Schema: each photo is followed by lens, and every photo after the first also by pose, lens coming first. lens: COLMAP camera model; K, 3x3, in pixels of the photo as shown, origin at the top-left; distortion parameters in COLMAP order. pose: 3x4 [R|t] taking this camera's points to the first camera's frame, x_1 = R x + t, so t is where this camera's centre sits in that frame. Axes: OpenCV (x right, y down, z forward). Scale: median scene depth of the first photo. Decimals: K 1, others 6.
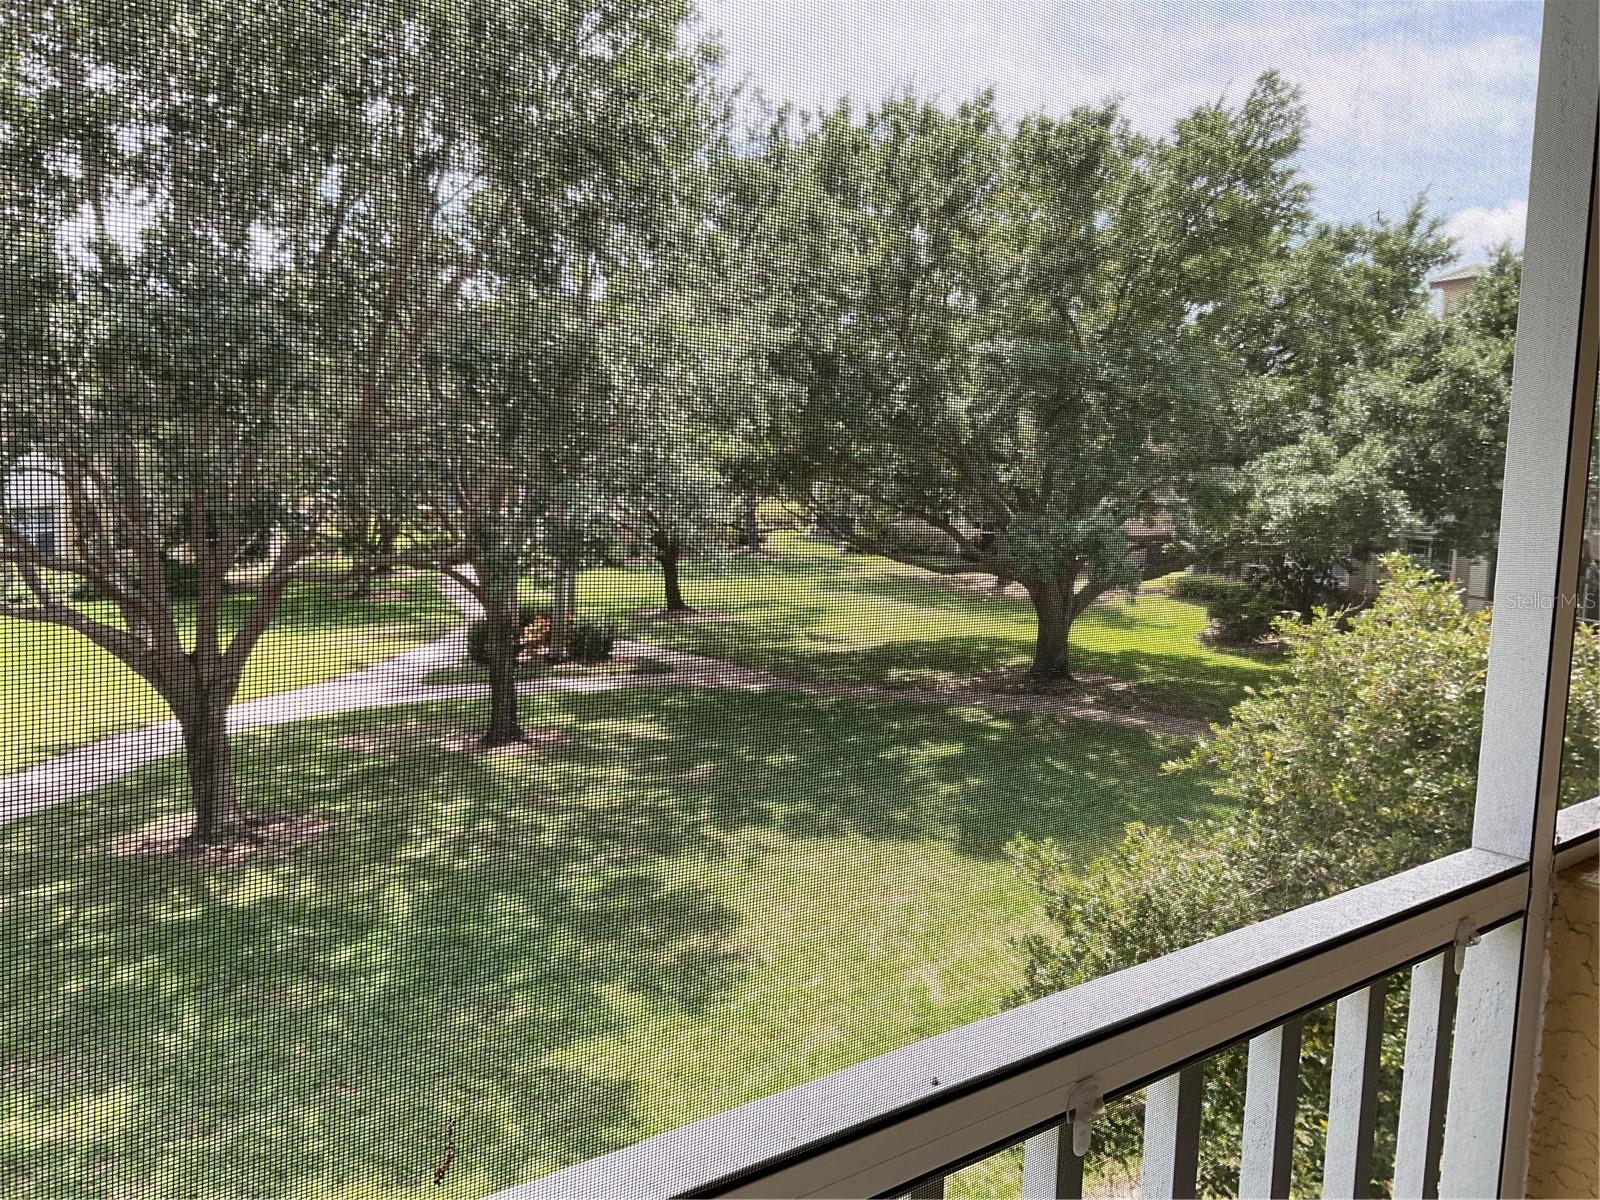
lens RADIAL K [[1350.2, 0, 803.8], [0, 1350.2, 596.9], [0, 0, 1]] dist [0.138936, -0.303420]
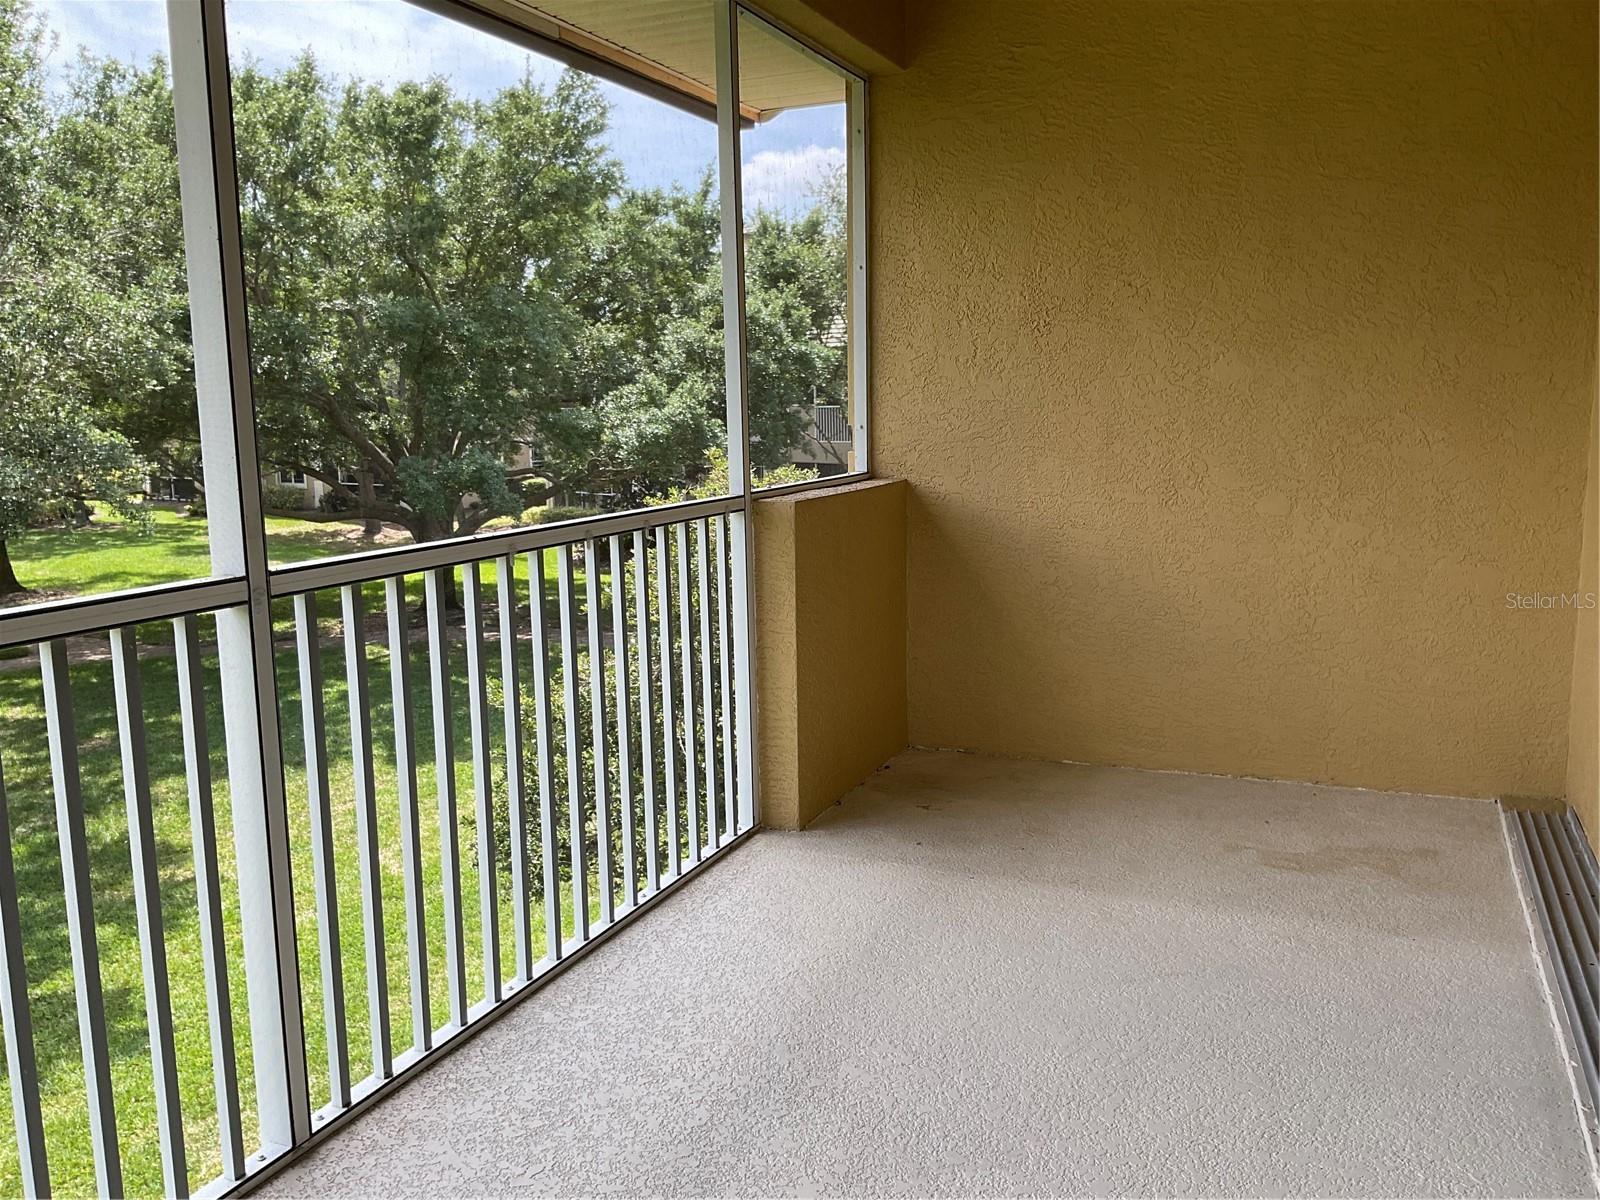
lens RADIAL K [[1355.3, 0, 844.2], [0, 1355.3, 598.2], [0, 0, 1]] dist [0.097216, -0.184826]
pose [[0.876292, -0.122757, 0.465880, -0.050304], [0.102431, 0.992357, 0.068815, 0.010216], [-0.470766, -0.012581, 0.882168, -0.123645]]
